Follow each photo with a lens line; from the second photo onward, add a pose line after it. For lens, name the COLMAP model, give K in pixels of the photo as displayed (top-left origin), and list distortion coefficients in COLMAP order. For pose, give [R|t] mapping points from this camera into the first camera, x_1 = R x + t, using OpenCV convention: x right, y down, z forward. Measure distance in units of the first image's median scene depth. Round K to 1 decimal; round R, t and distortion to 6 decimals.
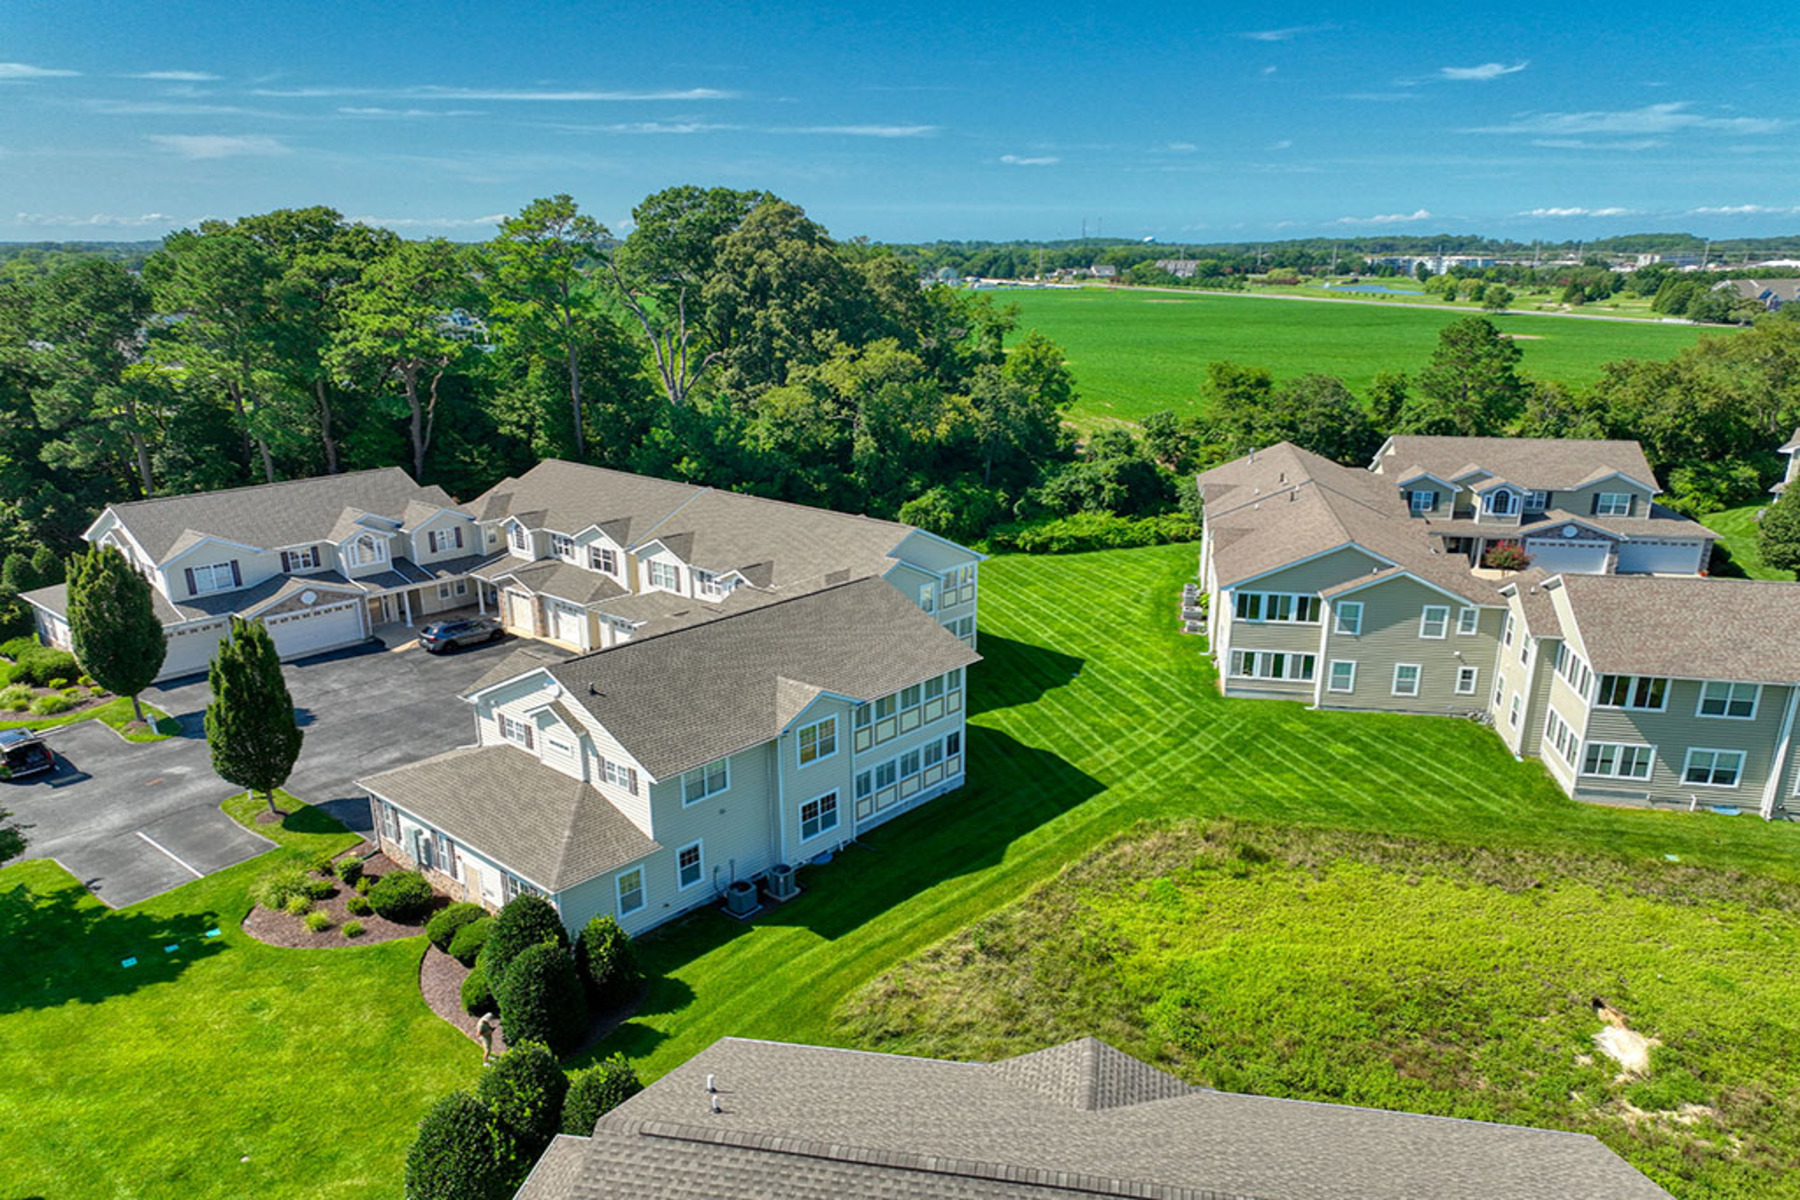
lens RADIAL K [[1260.2, 0, 901.9], [0, 1260.2, 648.1], [0, 0, 1]] dist [0.002889, 0.006880]
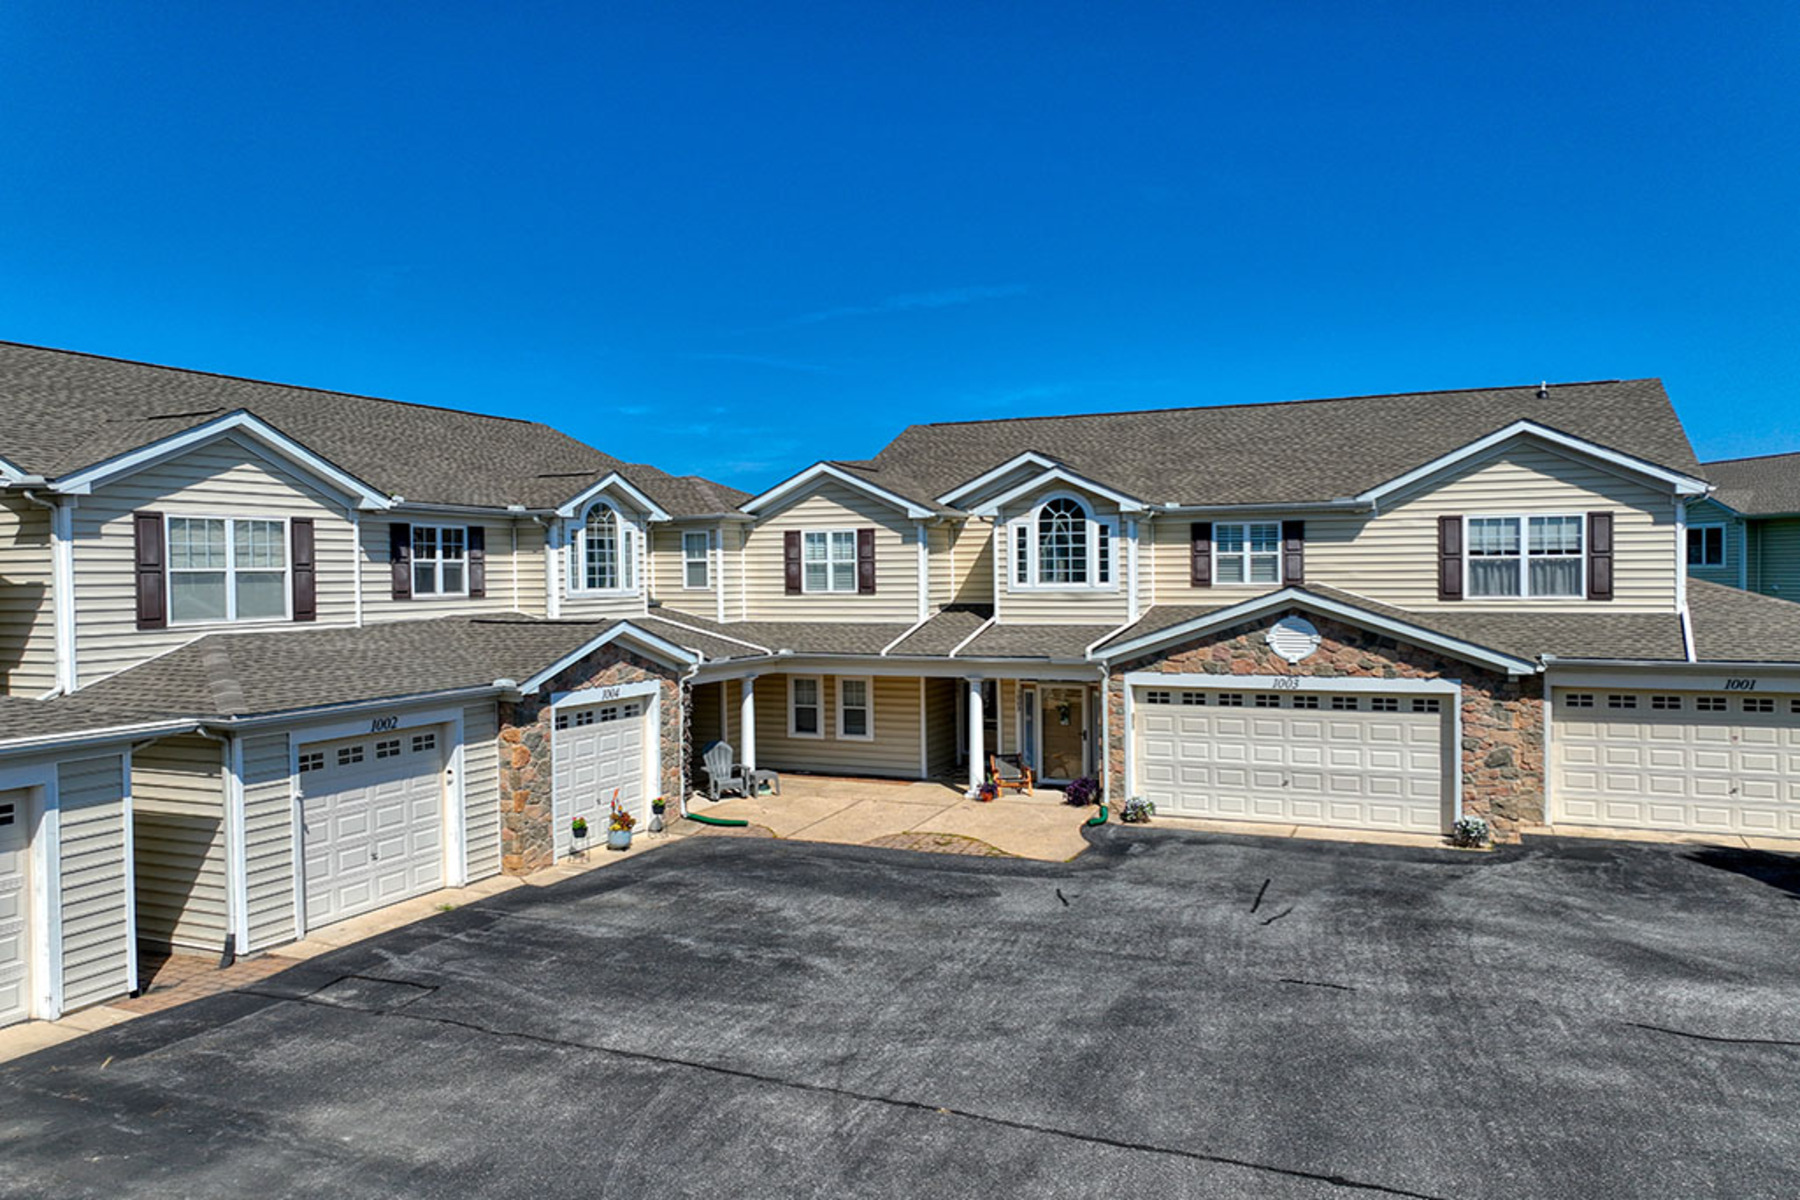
lens RADIAL K [[1268.3, 0, 902.9], [0, 1268.3, 600.1], [0, 0, 1]] dist [0.004095, 0.002918]
pose [[-0.301347, -0.016780, 0.953367, -0.464405], [0.303374, 0.946202, 0.112546, -0.039525], [-0.903966, 0.323142, -0.280045, 0.943608]]
